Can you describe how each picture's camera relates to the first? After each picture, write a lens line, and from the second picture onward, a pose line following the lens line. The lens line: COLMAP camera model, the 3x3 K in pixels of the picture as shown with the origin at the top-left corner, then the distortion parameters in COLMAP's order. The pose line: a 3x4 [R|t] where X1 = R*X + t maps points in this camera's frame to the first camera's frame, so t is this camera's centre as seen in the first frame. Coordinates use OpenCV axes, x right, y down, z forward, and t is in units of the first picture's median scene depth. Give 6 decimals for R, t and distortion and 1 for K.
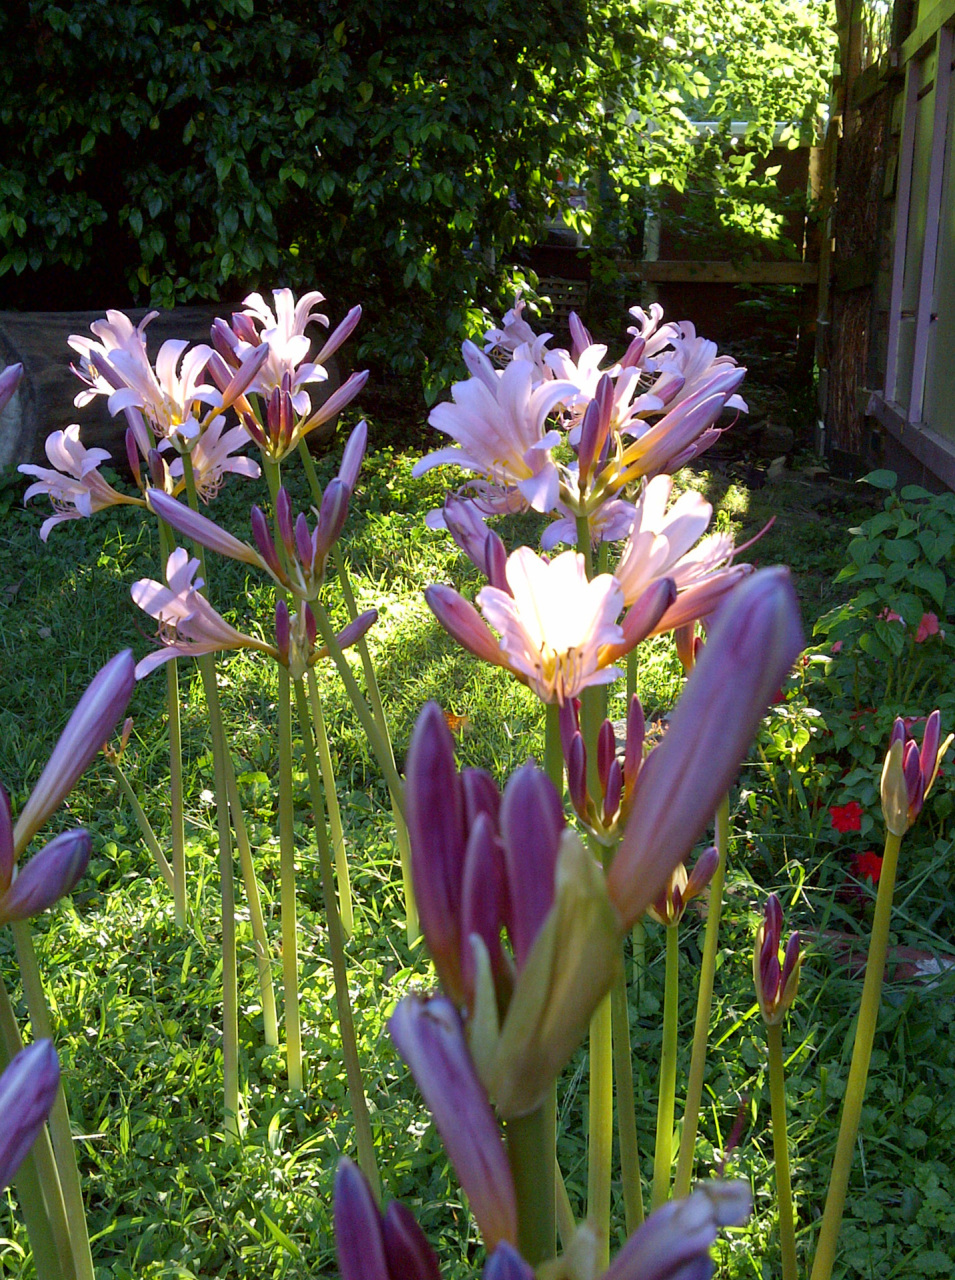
lens RADIAL K [[1584.4, 0, 483.8], [0, 1584.4, 645.0], [0, 0, 1]] dist [0.094237, -0.301865]
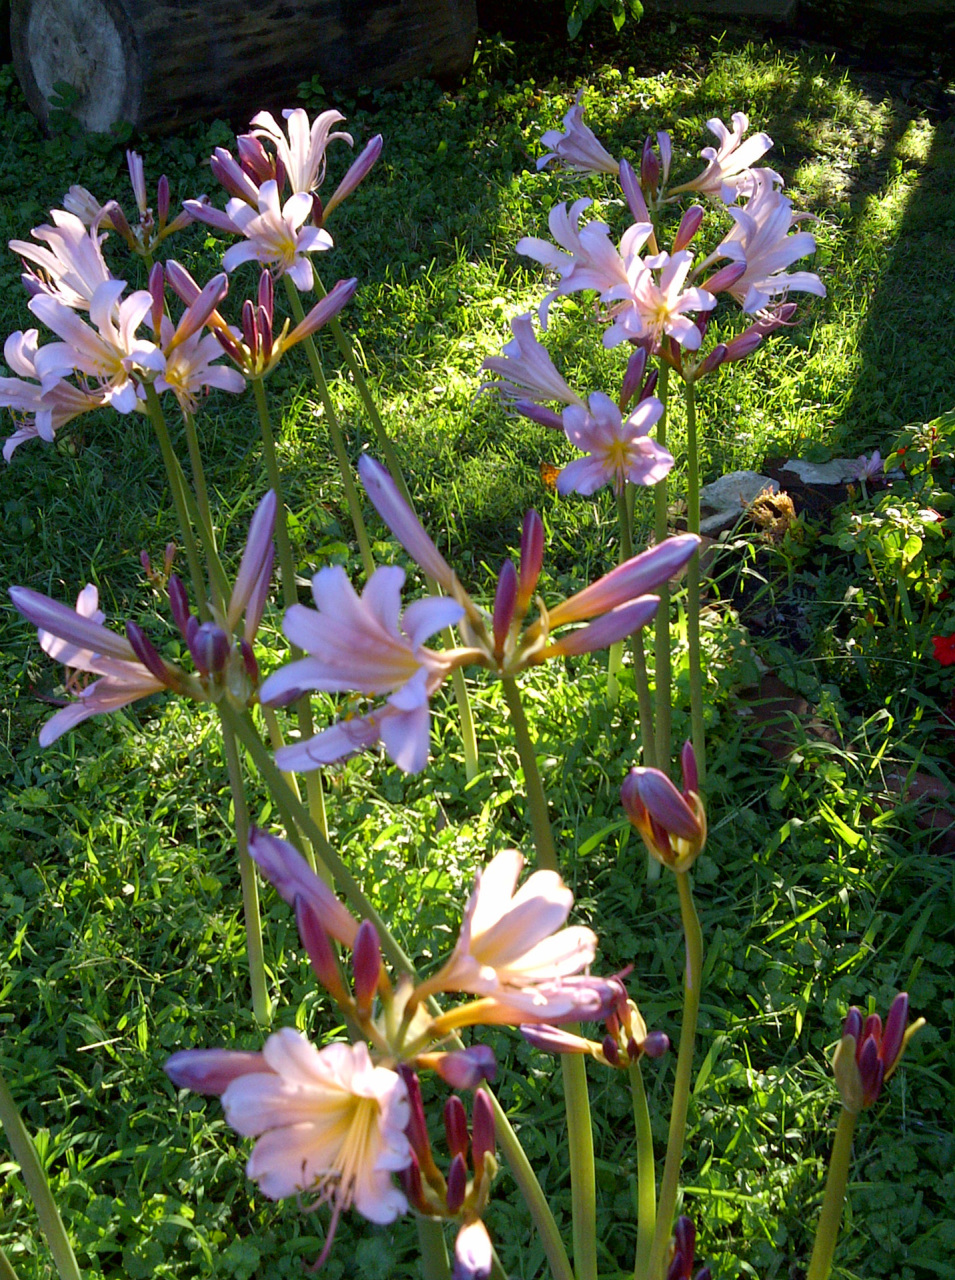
lens RADIAL K [[1587.2, 0, 489.1], [0, 1587.2, 619.7], [0, 0, 1]] dist [0.045083, -0.004936]
pose [[0.994099, 0.030996, -0.103953, 0.067015], [-0.004554, 0.969388, 0.245492, -0.149827], [0.108381, -0.243570, 0.963809, 0.105843]]
